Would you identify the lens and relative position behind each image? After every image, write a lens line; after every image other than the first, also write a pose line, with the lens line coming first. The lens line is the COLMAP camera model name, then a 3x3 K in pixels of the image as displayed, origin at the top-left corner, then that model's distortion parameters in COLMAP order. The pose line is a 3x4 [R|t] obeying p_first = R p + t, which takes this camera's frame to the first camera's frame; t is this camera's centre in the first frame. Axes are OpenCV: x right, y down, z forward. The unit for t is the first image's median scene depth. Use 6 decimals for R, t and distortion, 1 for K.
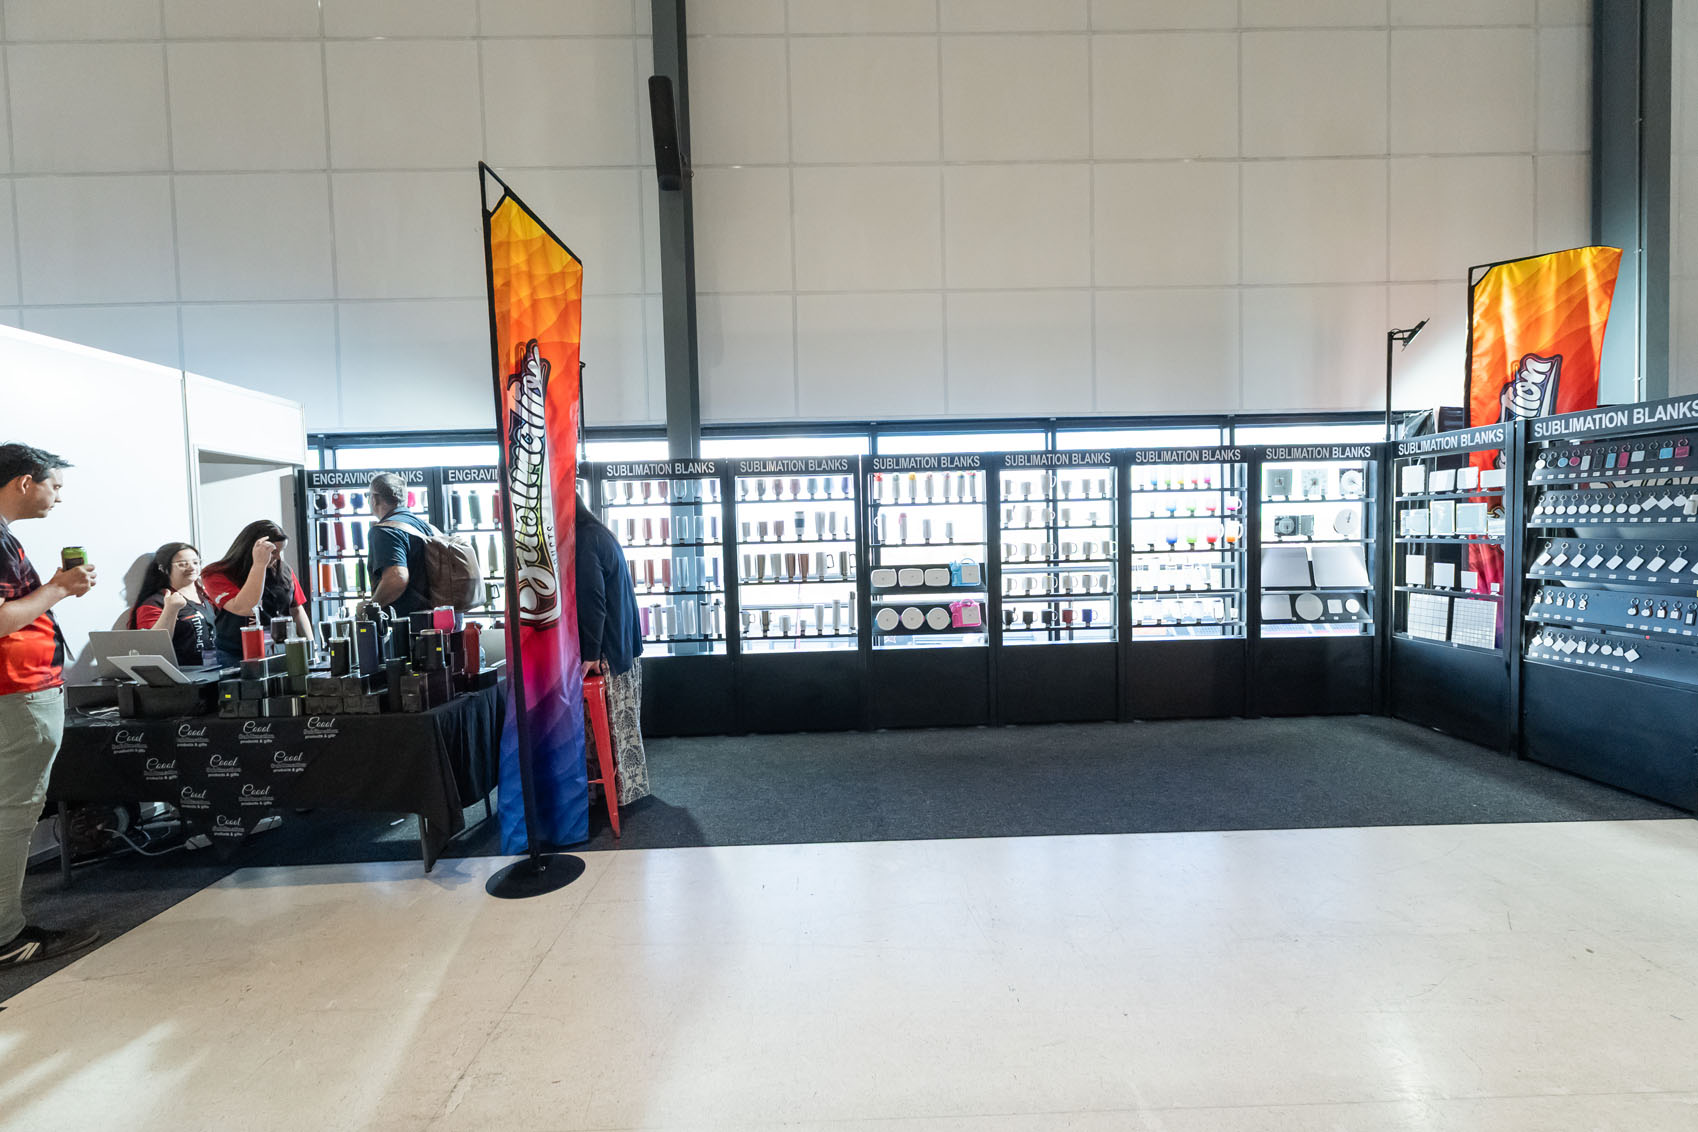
lens RADIAL K [[738.6, 0, 849.8], [0, 738.6, 562.1], [0, 0, 1]] dist [-0.004436, -0.000956]
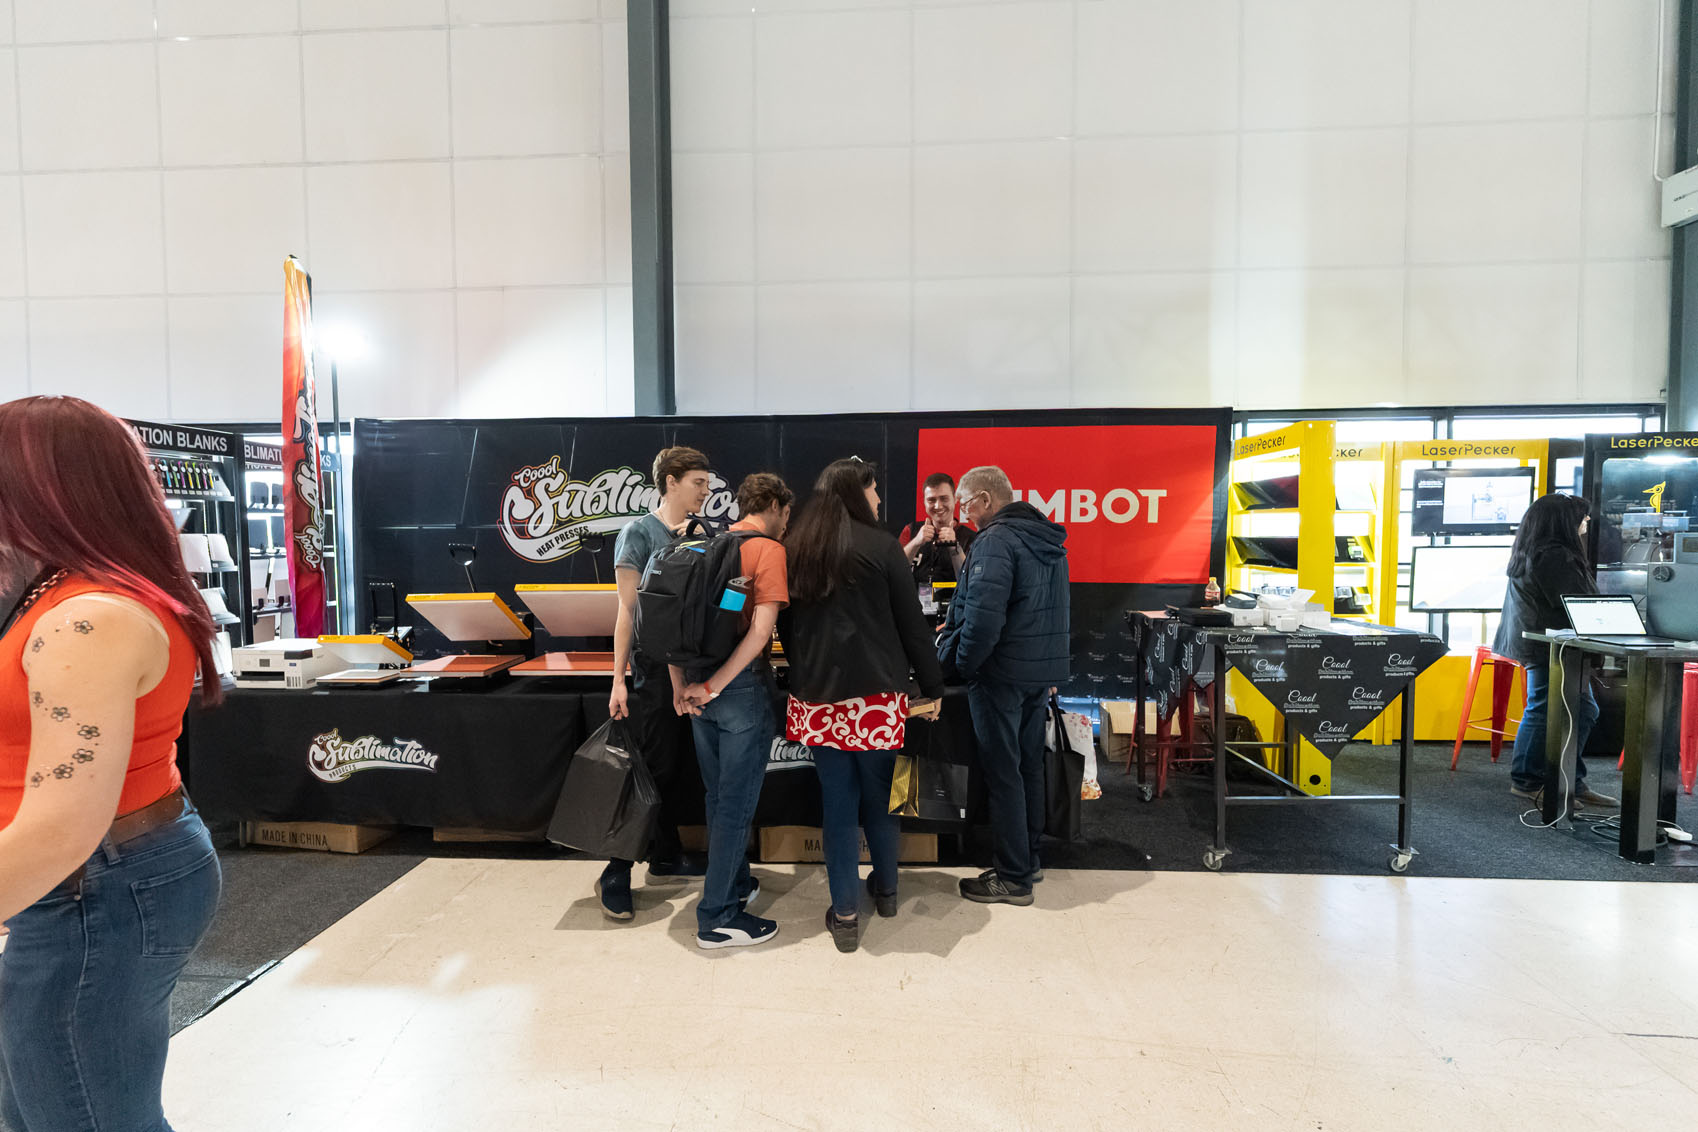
lens RADIAL K [[738.6, 0, 848.9], [0, 738.6, 567.9], [0, 0, 1]] dist [-0.004436, -0.000956]
pose [[0.998288, 0.023845, -0.053417, 1.336459], [-0.022915, 0.999576, 0.017962, -0.037149], [0.053822, -0.016707, 0.998411, 0.039110]]
